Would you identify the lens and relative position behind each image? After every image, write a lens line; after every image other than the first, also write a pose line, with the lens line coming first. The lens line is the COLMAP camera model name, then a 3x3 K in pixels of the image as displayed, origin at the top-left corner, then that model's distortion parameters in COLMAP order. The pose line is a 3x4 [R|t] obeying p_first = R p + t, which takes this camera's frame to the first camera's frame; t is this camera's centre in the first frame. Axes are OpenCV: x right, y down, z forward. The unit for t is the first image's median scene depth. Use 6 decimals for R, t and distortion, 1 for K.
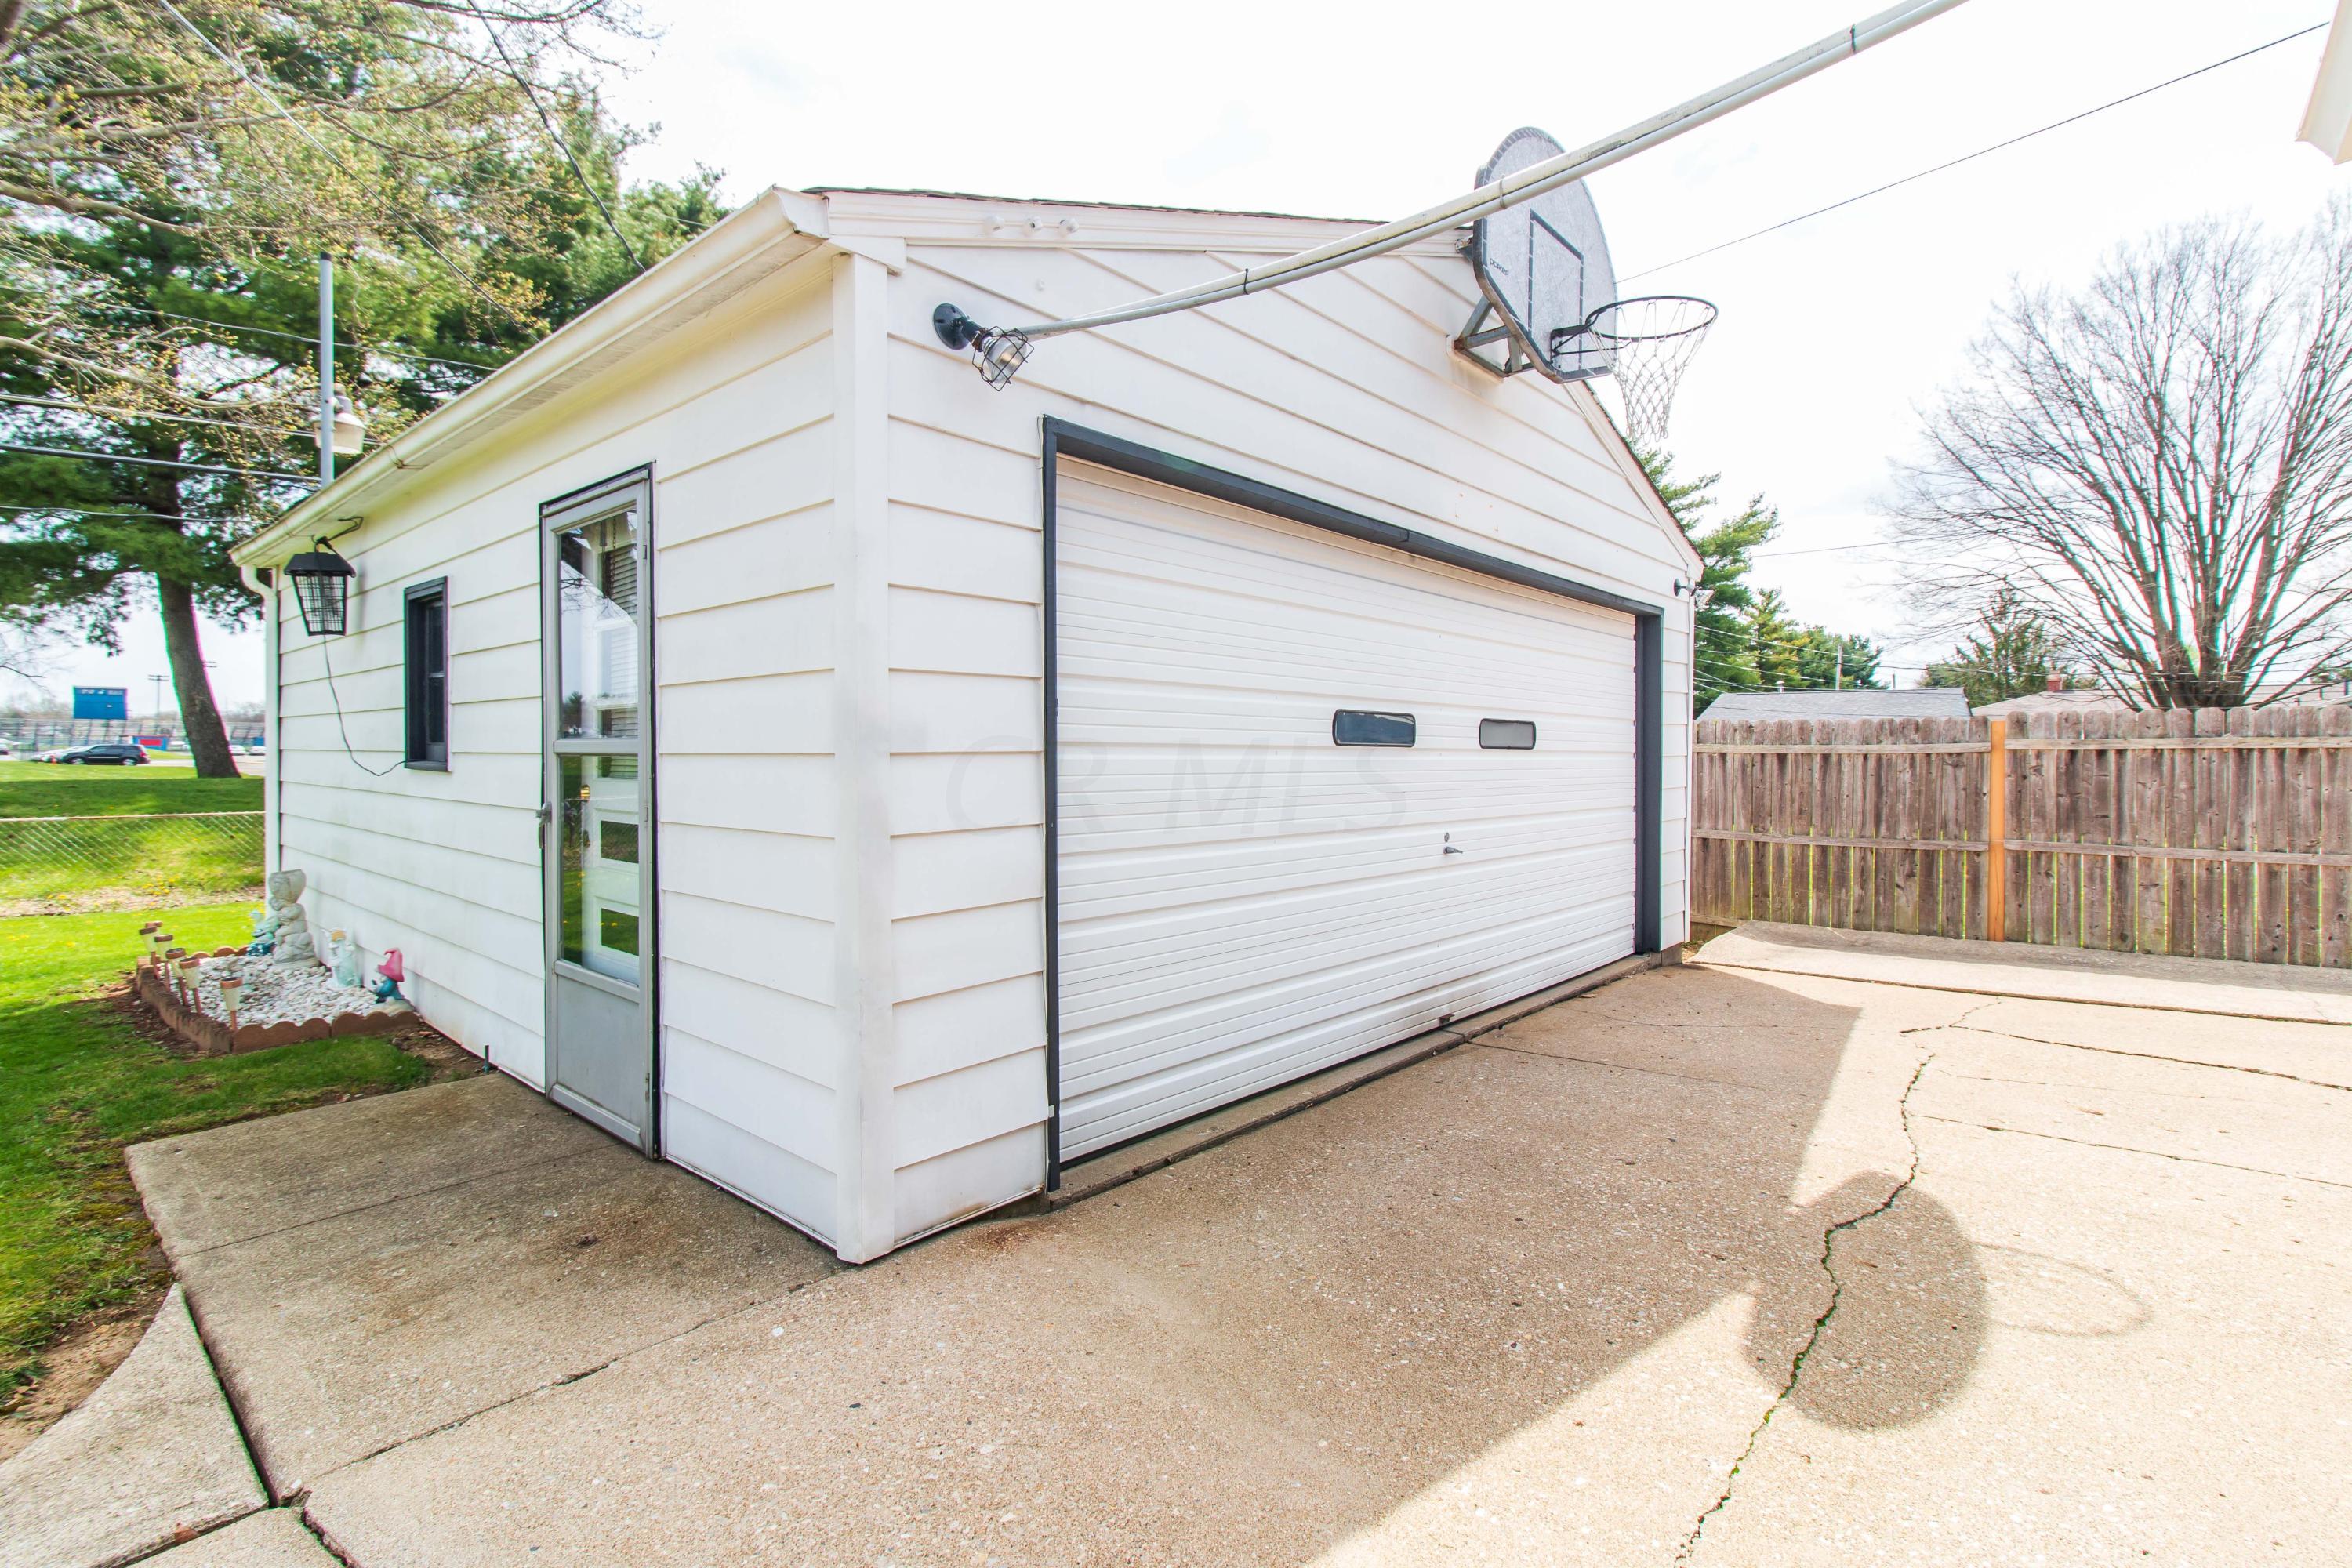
lens RADIAL K [[1093.1, 0, 1173.6], [0, 1093.1, 761.6], [0, 0, 1]] dist [0.002168, 0.000460]
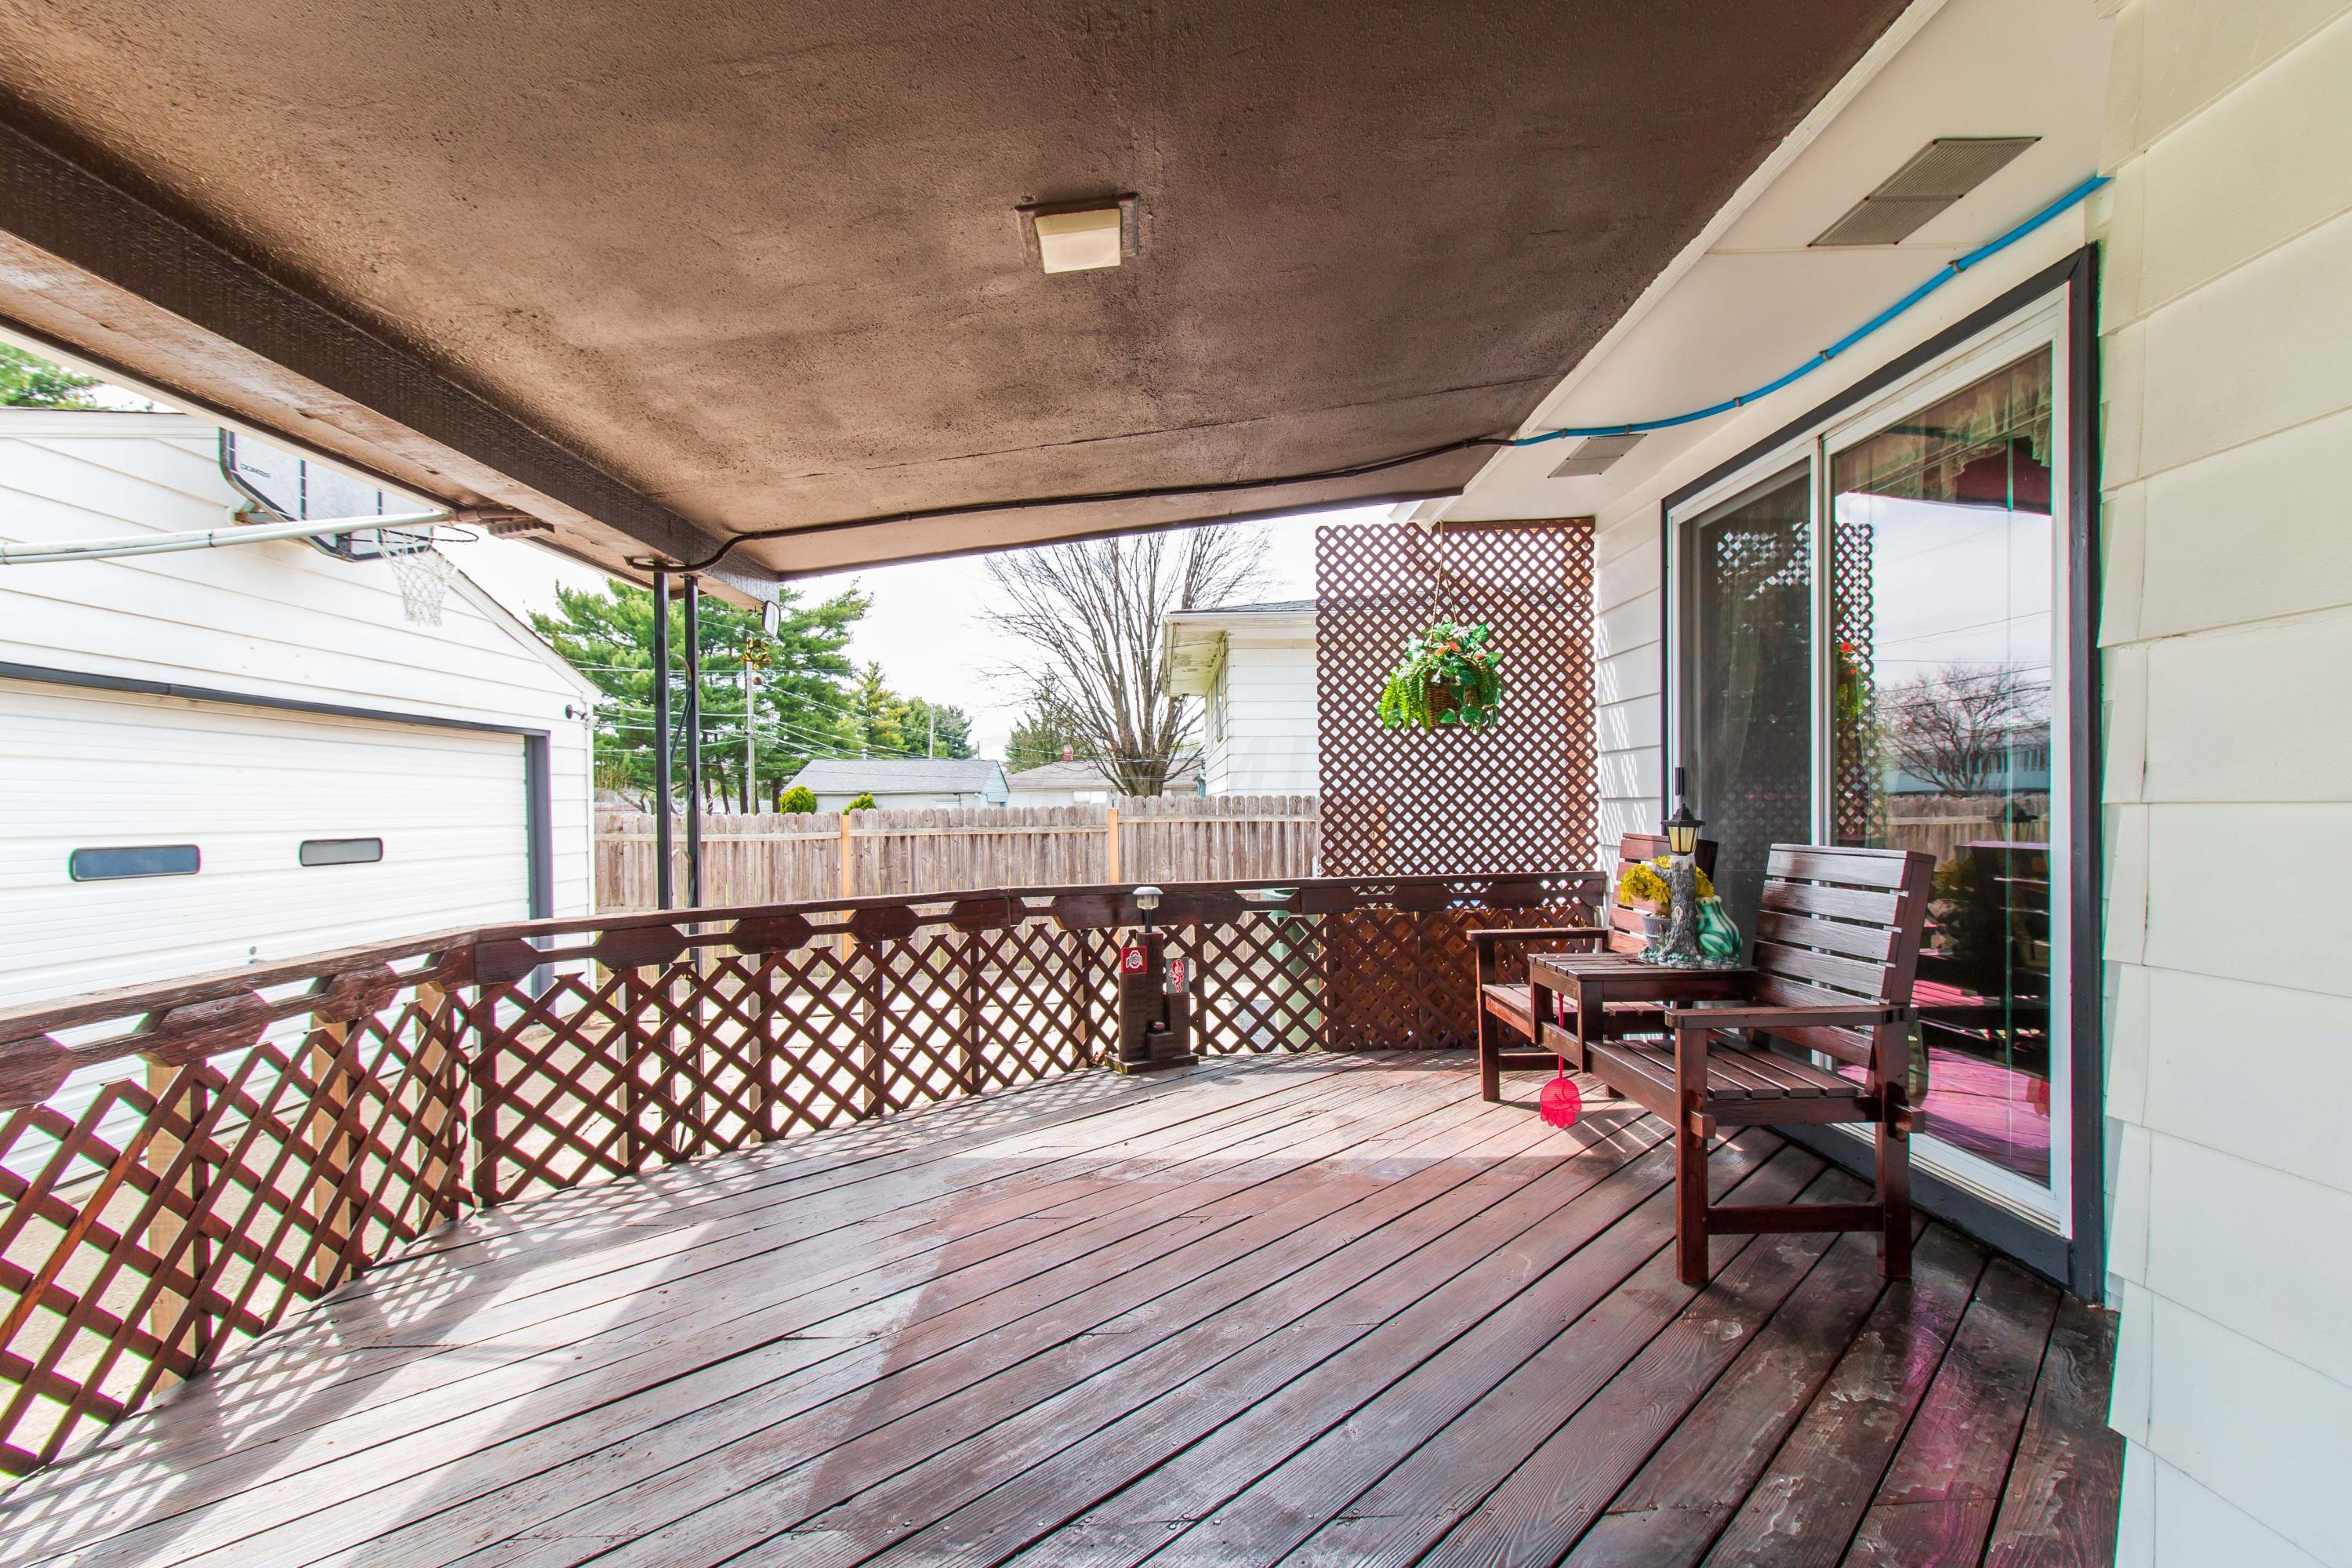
lens RADIAL K [[1105.1, 0, 1177.4], [0, 1105.1, 821.7], [0, 0, 1]] dist [-0.001629, 0.000392]
pose [[0.729043, -0.018685, 0.684213, 0.097188], [0.016686, 0.999815, 0.009524, -0.032656], [-0.684265, 0.004473, 0.729220, -0.272930]]
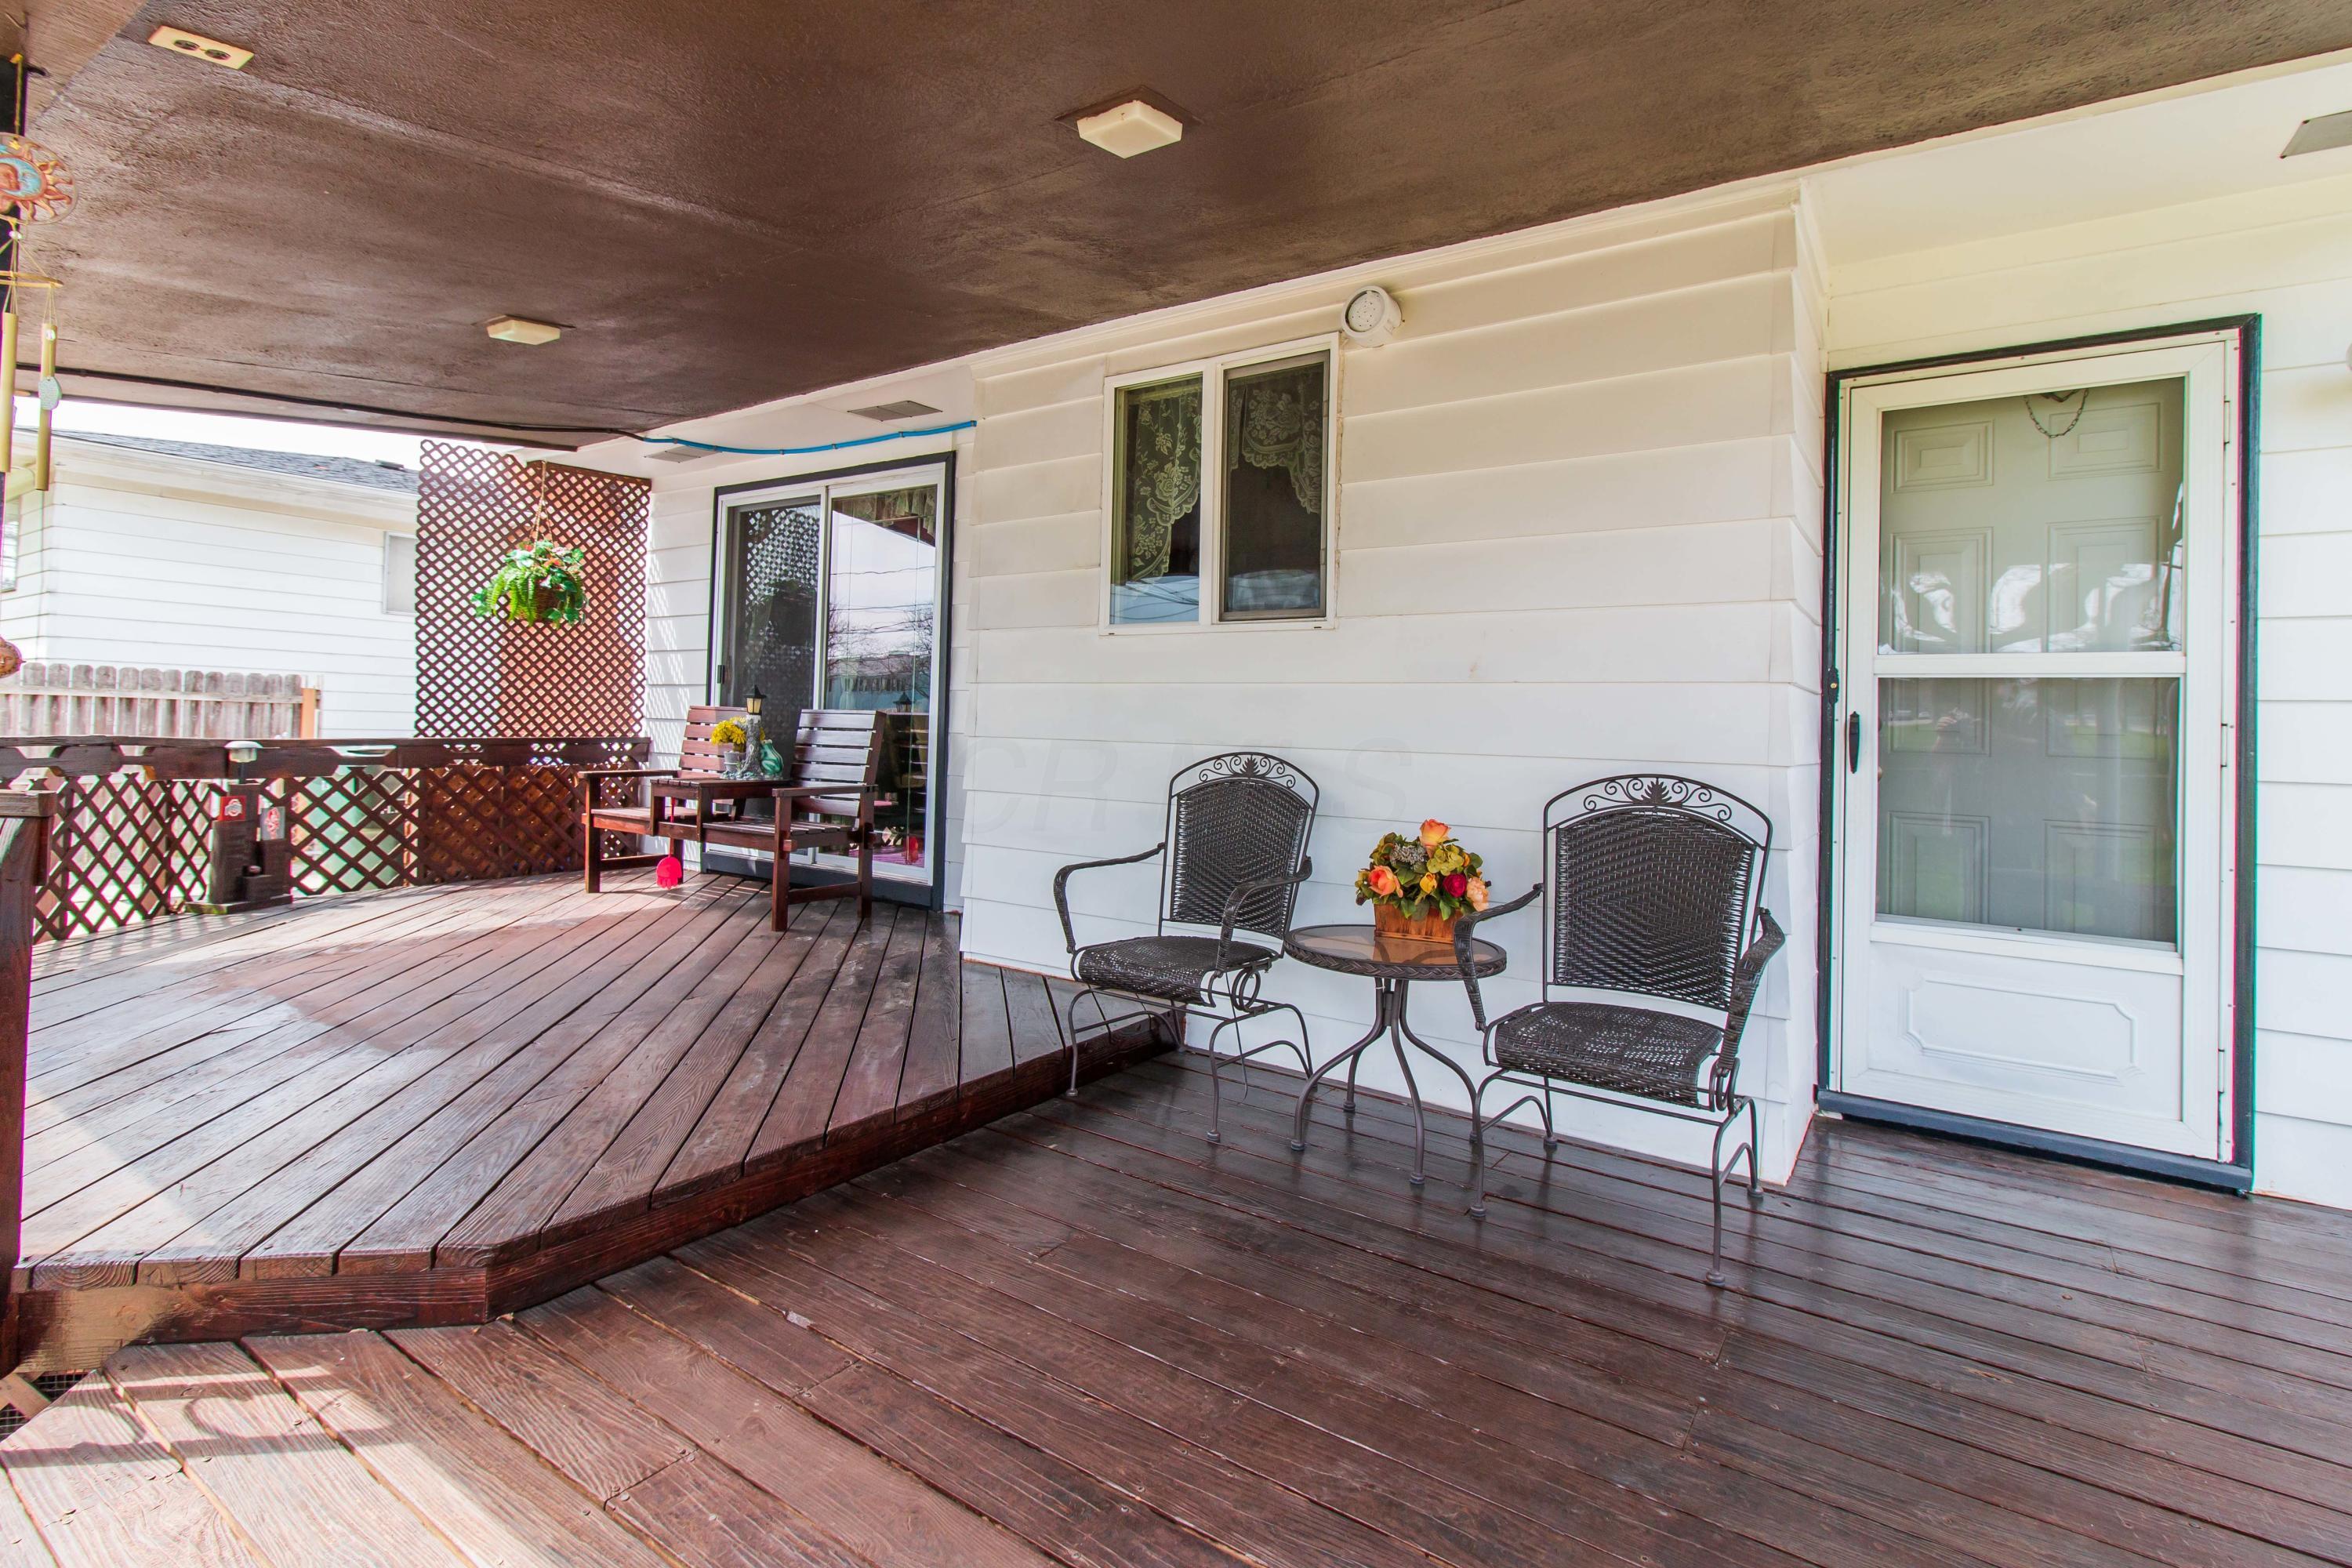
lens RADIAL K [[1115.1, 0, 1172.0], [0, 1115.1, 705.6], [0, 0, 1]] dist [0.001572, -0.000317]
pose [[-0.129475, 0.013516, 0.991491, -0.184702], [-0.022090, 0.999620, -0.016512, -0.015753], [-0.991337, -0.024040, -0.129127, -0.274010]]
